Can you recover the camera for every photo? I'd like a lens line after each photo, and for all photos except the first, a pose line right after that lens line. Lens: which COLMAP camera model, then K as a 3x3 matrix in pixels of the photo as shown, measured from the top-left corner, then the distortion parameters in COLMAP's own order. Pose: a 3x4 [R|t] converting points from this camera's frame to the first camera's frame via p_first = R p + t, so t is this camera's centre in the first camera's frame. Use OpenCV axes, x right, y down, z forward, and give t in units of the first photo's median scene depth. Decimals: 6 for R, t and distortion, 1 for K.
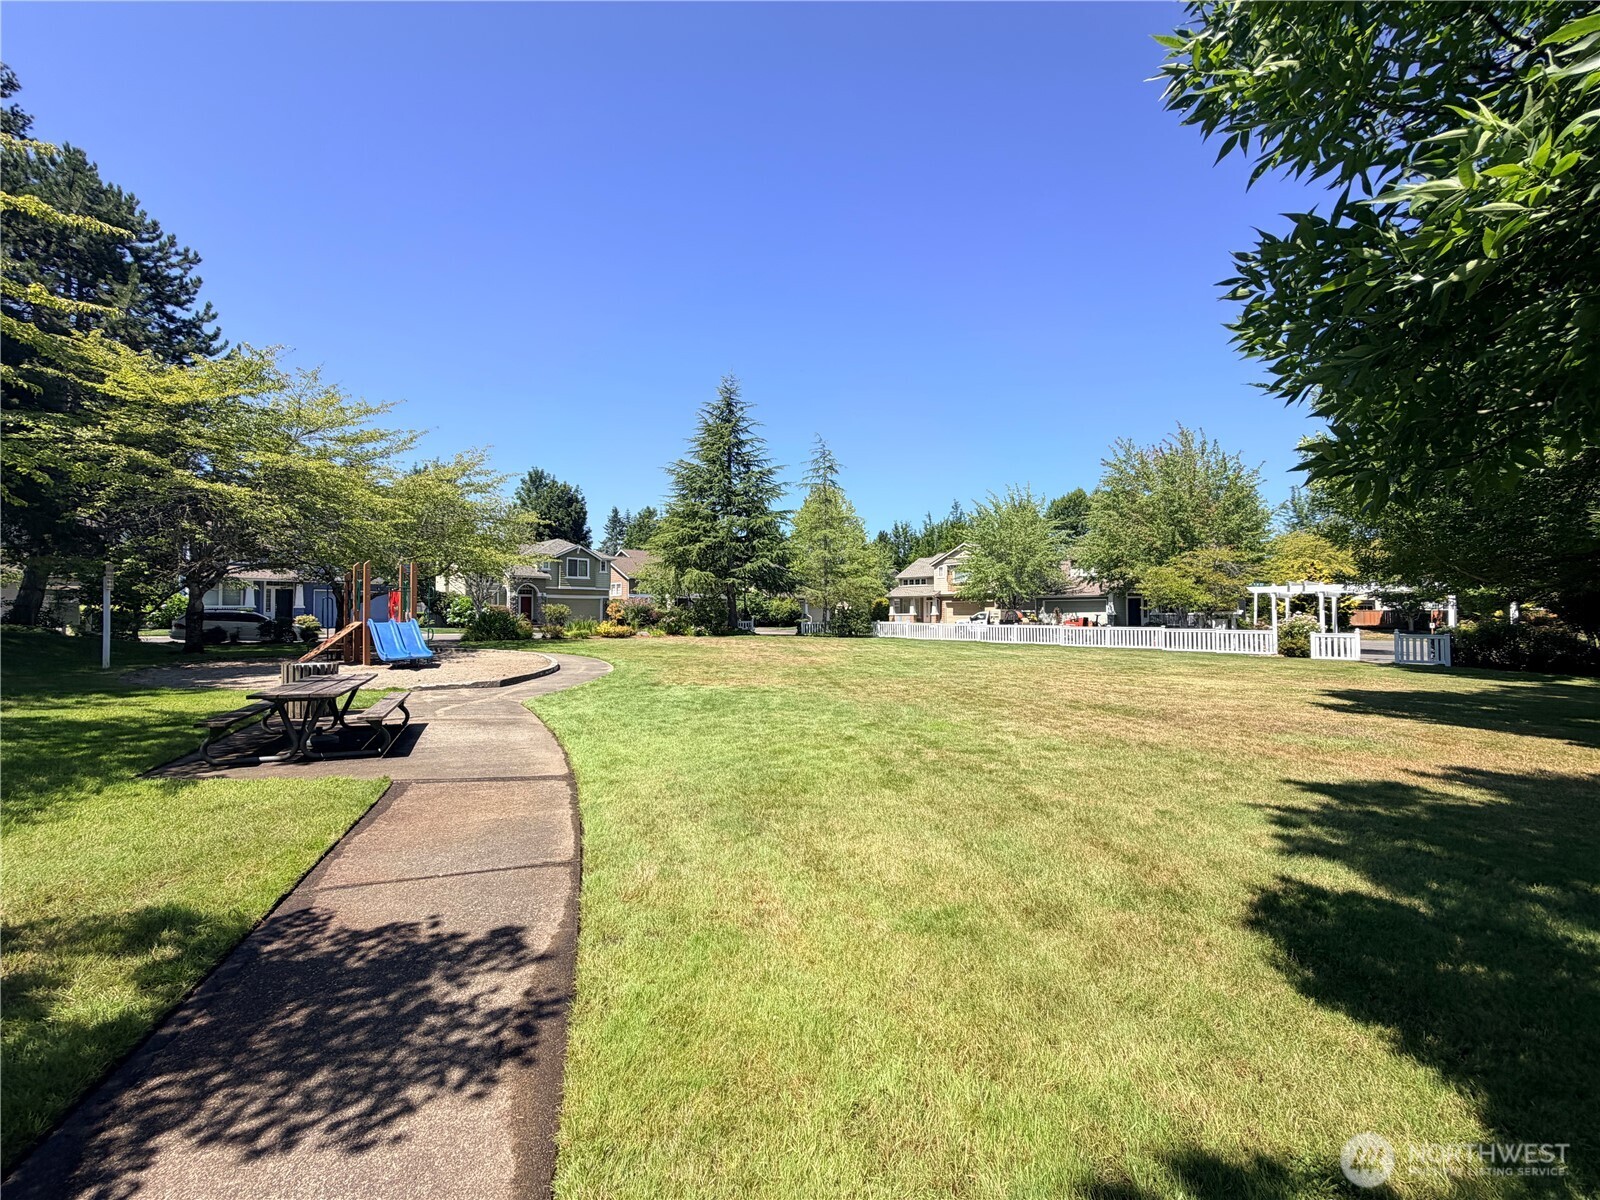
lens RADIAL K [[635.3, 0, 796.4], [0, 635.3, 602.4], [0, 0, 1]] dist [-0.001172, 0.000018]
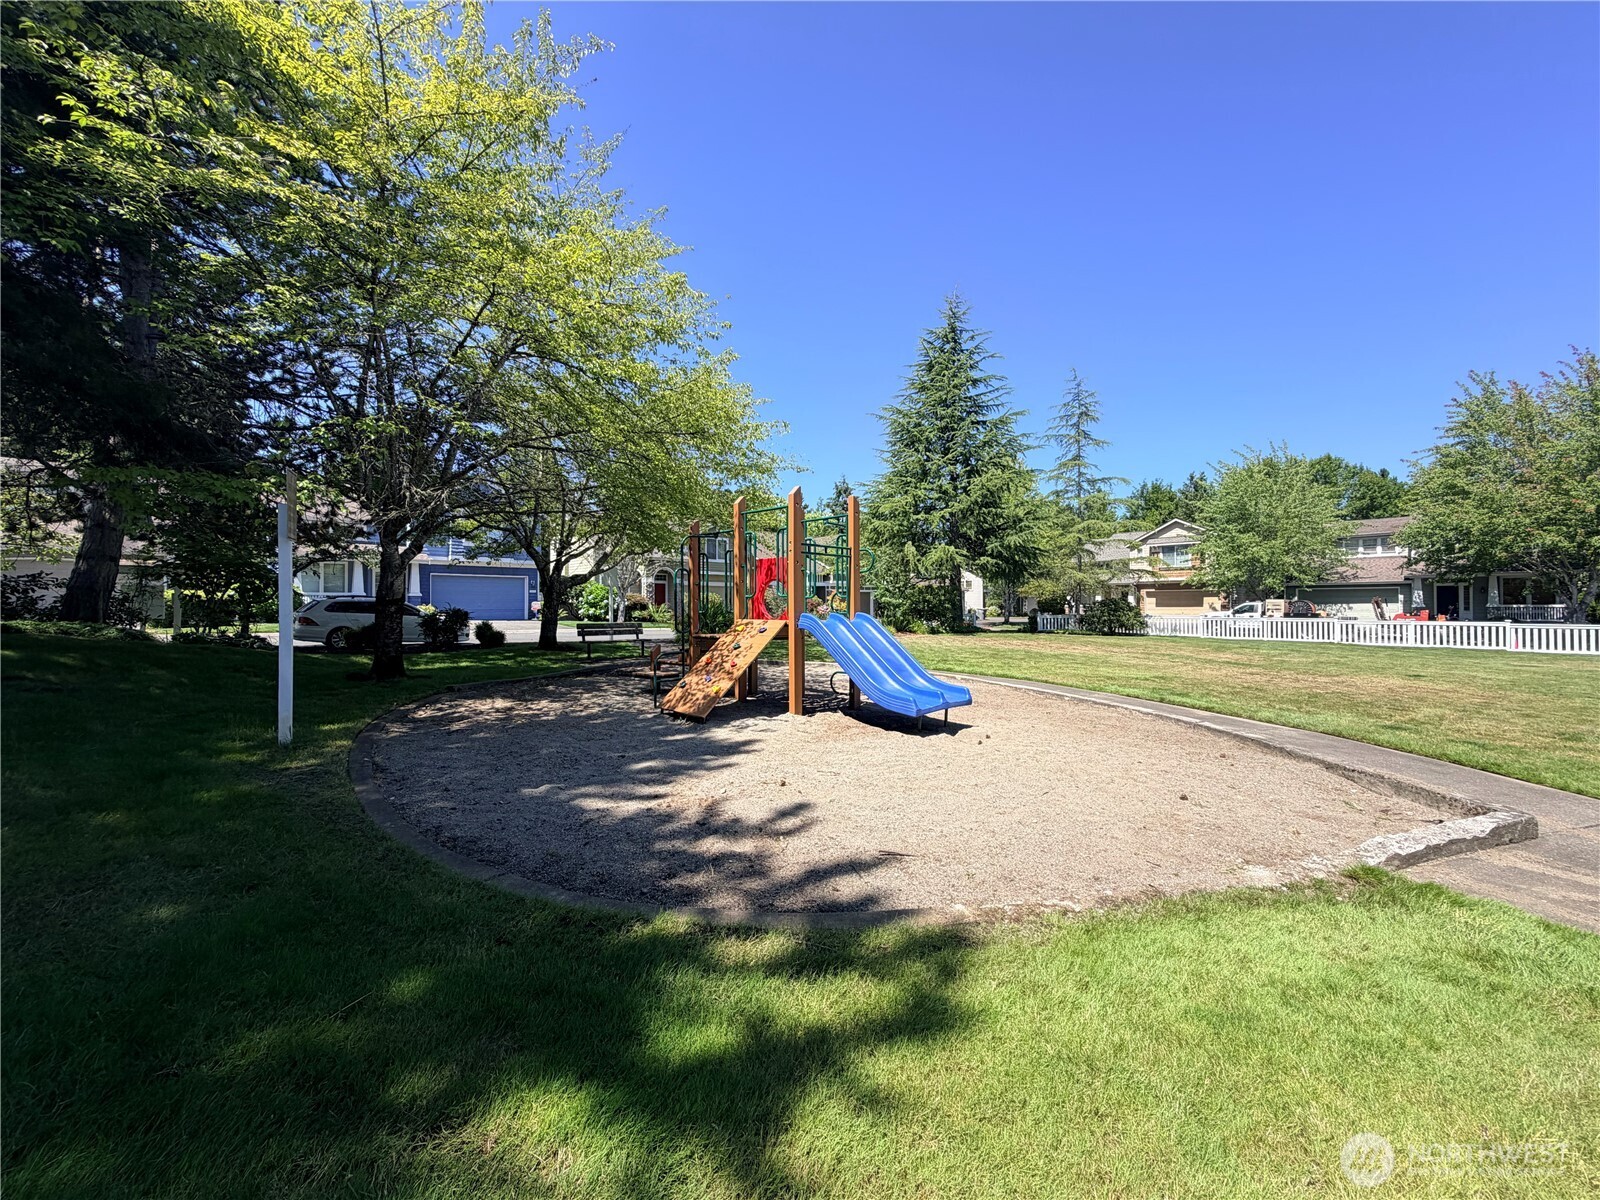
lens RADIAL K [[635.3, 0, 796.4], [0, 635.3, 602.4], [0, 0, 1]] dist [-0.001172, 0.000018]
pose [[0.999302, 0.000253, -0.037363, -0.255913], [0.000267, 0.999903, 0.013898, 0.004453], [0.037363, -0.013898, 0.999205, 0.208130]]
